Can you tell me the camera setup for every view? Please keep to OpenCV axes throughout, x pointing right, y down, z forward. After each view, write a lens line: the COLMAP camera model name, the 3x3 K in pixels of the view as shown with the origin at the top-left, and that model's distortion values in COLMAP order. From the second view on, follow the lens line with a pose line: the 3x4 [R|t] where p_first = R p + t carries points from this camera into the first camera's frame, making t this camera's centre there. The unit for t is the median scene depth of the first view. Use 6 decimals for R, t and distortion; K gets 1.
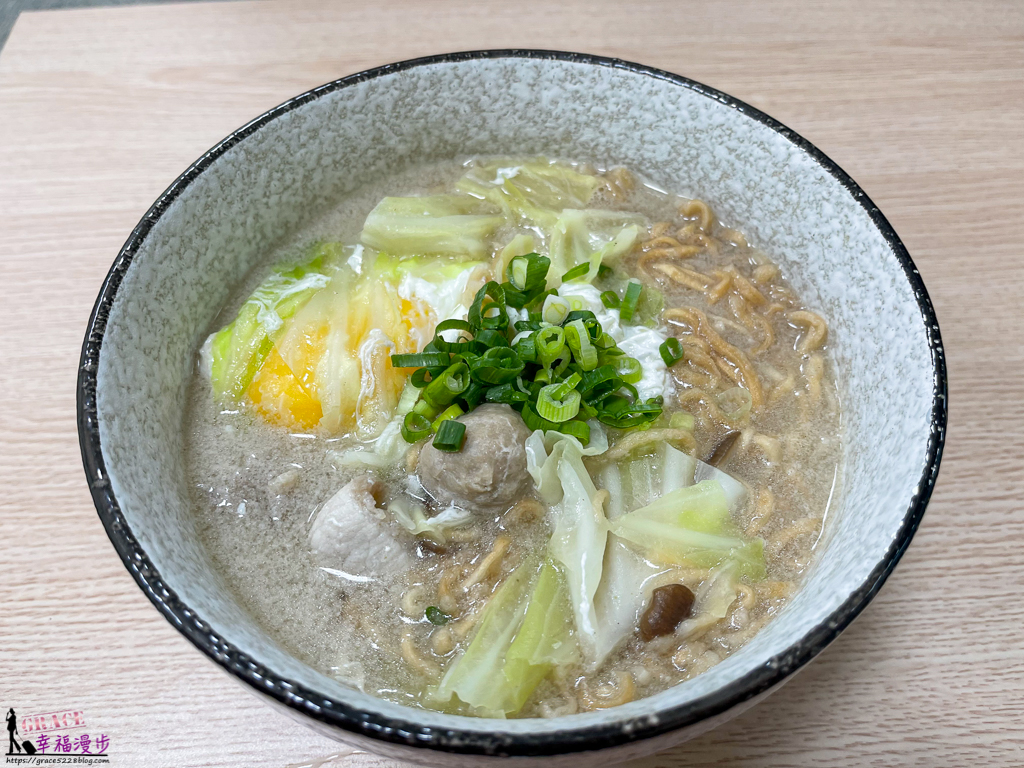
lens RADIAL K [[852.9, 0, 519.9], [0, 852.9, 404.7], [0, 0, 1]] dist [0.072964, -0.136459]
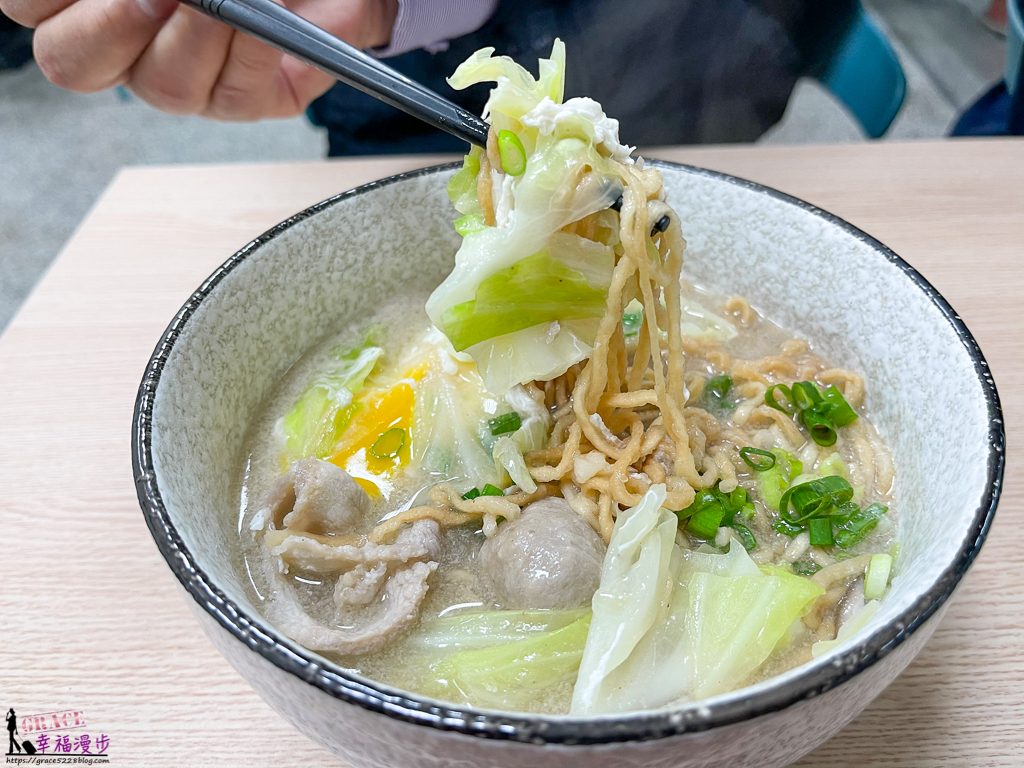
lens RADIAL K [[852.9, 0, 510.4], [0, 852.9, 382.3], [0, 0, 1]] dist [0.072964, -0.136459]
pose [[0.997895, 0.013035, -0.063525, 0.002465], [-0.029280, 0.964621, -0.262009, 0.176705], [0.057862, 0.263317, 0.962972, 0.015105]]
